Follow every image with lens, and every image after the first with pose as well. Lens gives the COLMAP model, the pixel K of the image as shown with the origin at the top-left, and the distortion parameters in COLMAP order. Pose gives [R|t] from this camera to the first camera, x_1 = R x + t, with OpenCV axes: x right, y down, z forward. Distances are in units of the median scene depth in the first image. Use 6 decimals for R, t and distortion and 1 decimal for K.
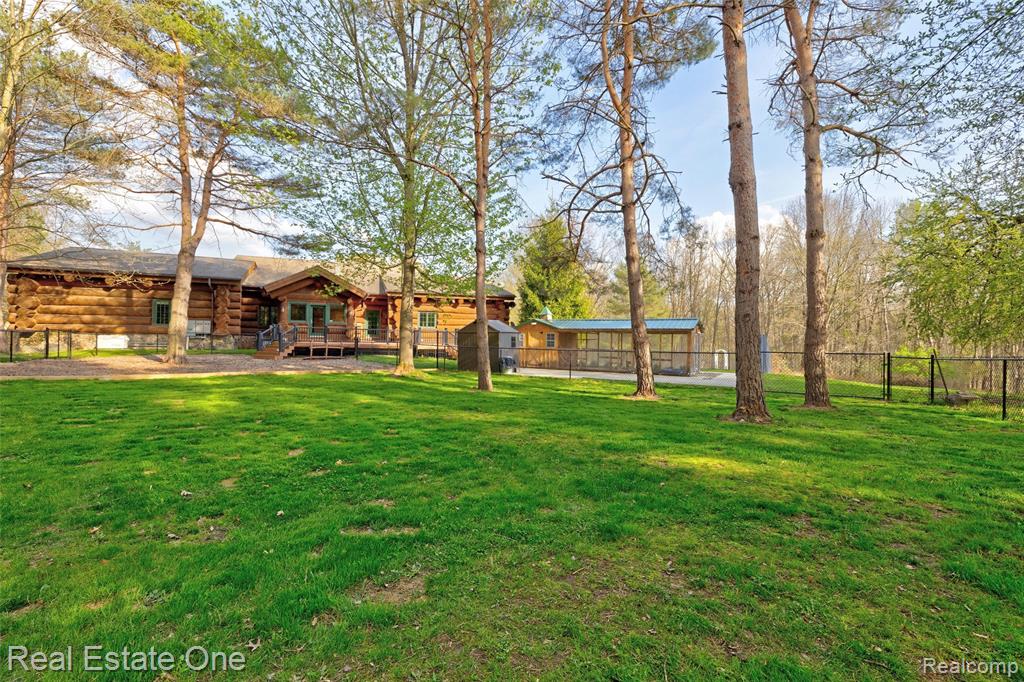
lens RADIAL K [[441.6, 0, 515.9], [0, 441.6, 337.6], [0, 0, 1]] dist [0.000776, 0.000577]
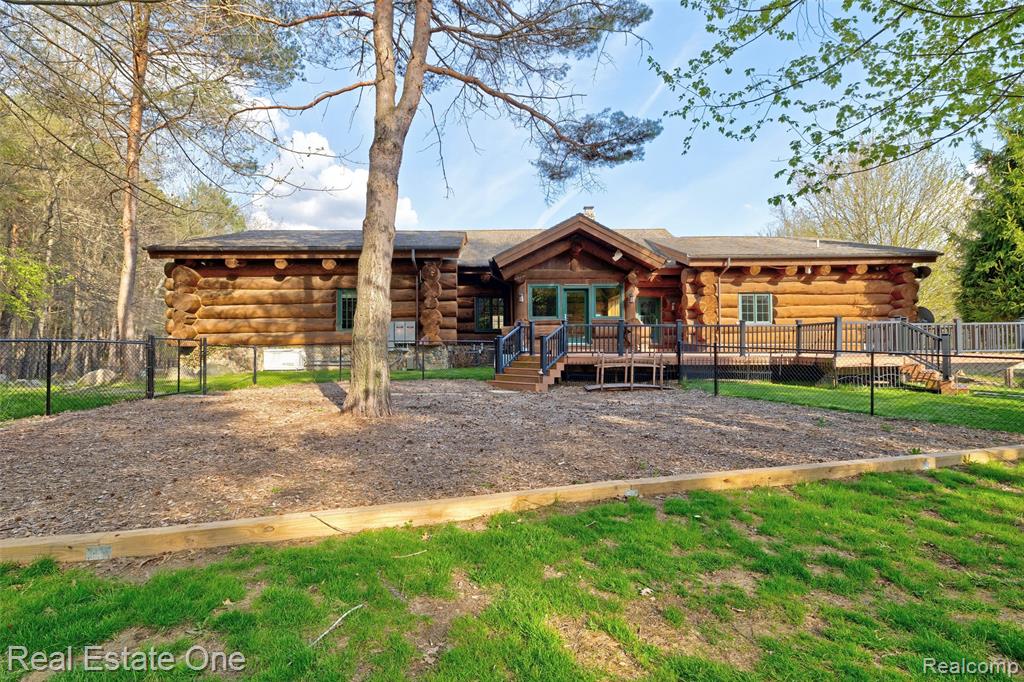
lens RADIAL K [[495.5, 0, 510.4], [0, 495.5, 343.3], [0, 0, 1]] dist [0.000419, -0.000018]
pose [[0.930877, -0.023070, -0.364603, -0.327320], [0.021232, 0.999734, -0.009048, 0.000450], [0.364715, 0.000681, 0.931119, 0.421826]]
